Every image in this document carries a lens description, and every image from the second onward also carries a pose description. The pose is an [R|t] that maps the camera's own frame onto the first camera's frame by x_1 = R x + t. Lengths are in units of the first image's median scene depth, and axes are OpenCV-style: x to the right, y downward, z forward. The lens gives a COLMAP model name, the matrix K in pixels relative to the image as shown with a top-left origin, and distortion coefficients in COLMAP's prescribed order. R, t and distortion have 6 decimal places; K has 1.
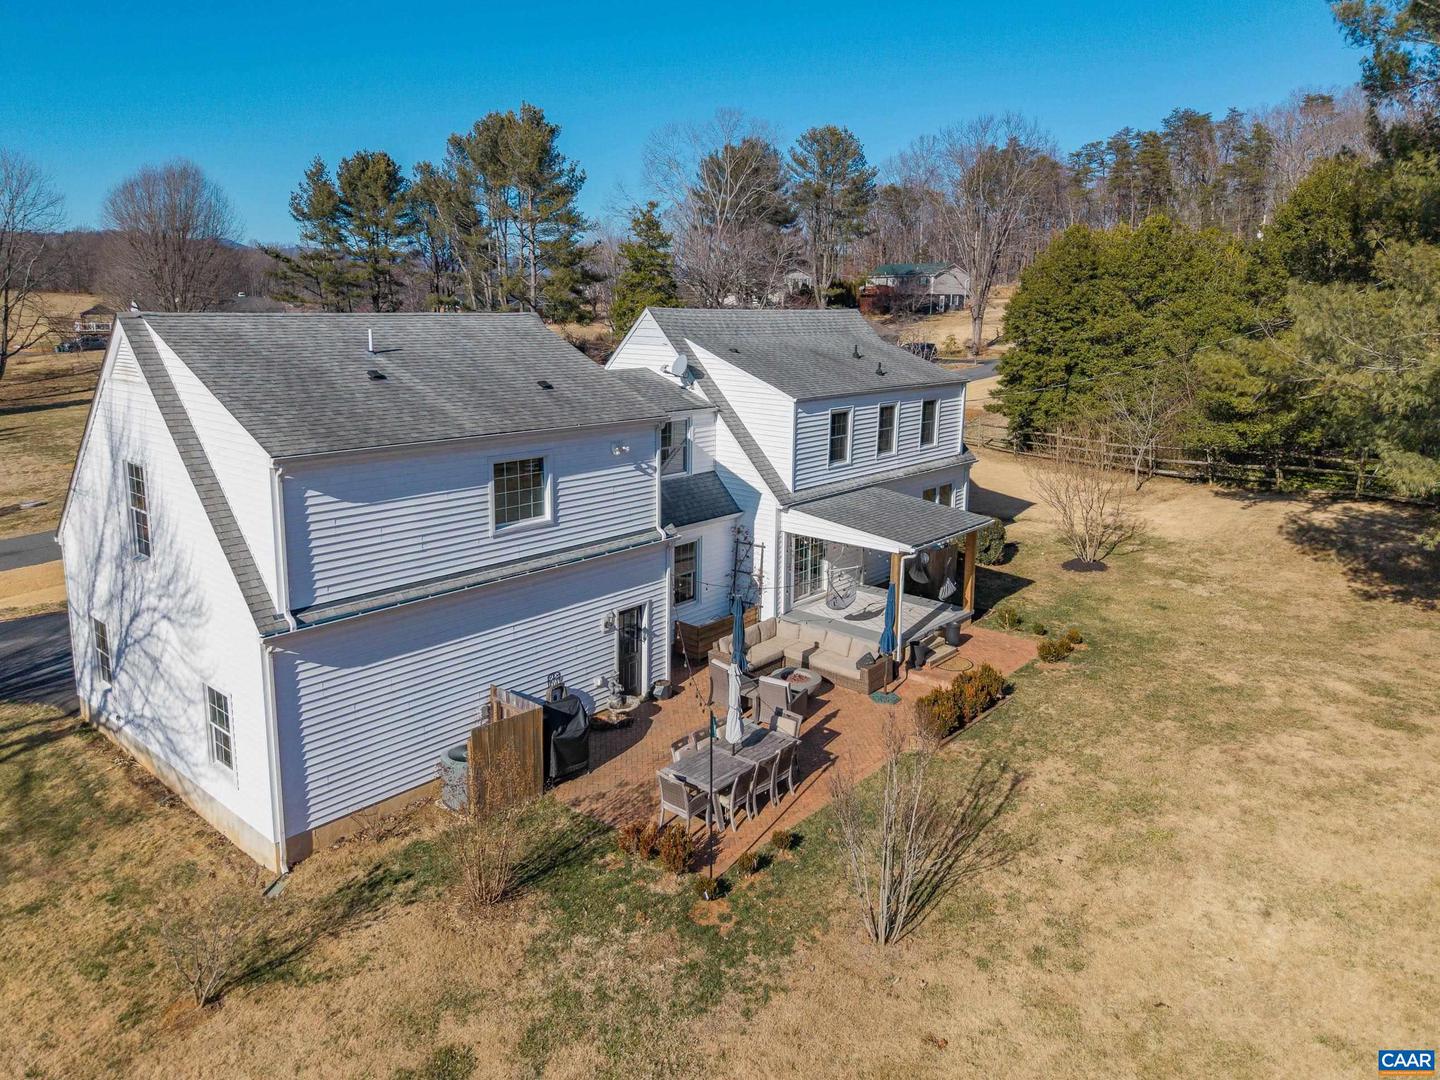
lens RADIAL K [[997.6, 0, 720.1], [0, 997.6, 449.1], [0, 0, 1]] dist [0.004558, -0.000561]
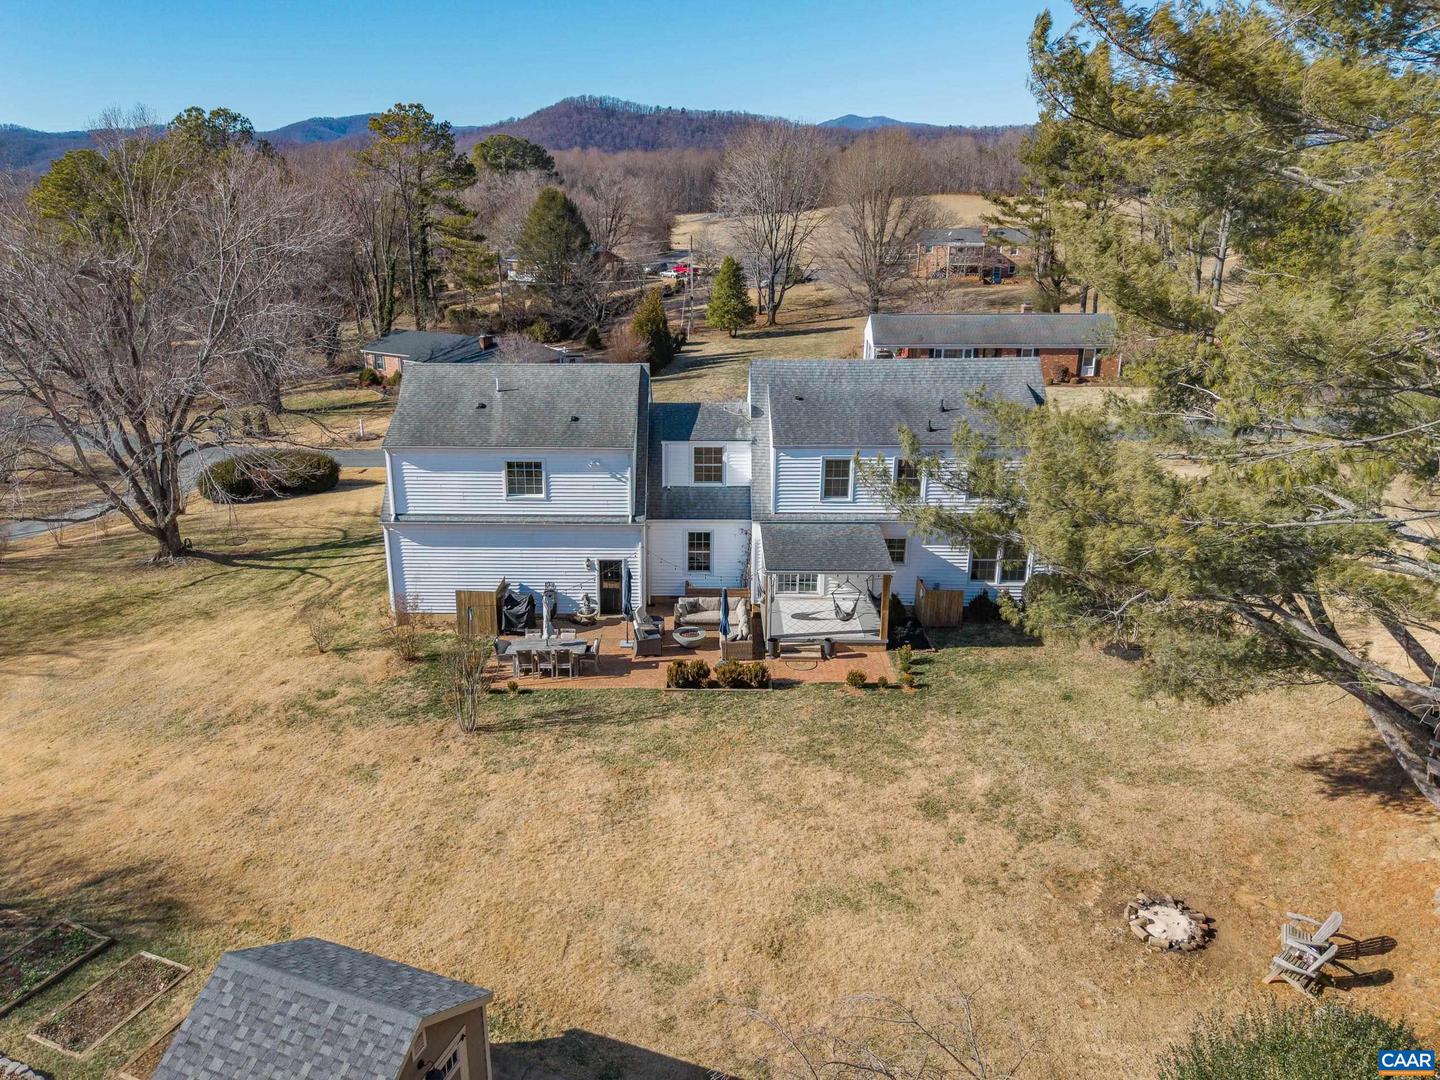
lens RADIAL K [[1056.2, 0, 645.9], [0, 1056.2, 522.6], [0, 0, 1]] dist [0.003239, -0.002375]
pose [[0.611099, 0.219173, -0.760606, 1.297525], [-0.098764, 0.974505, 0.201459, -0.264704], [0.785368, -0.047992, 0.617165, -0.022042]]
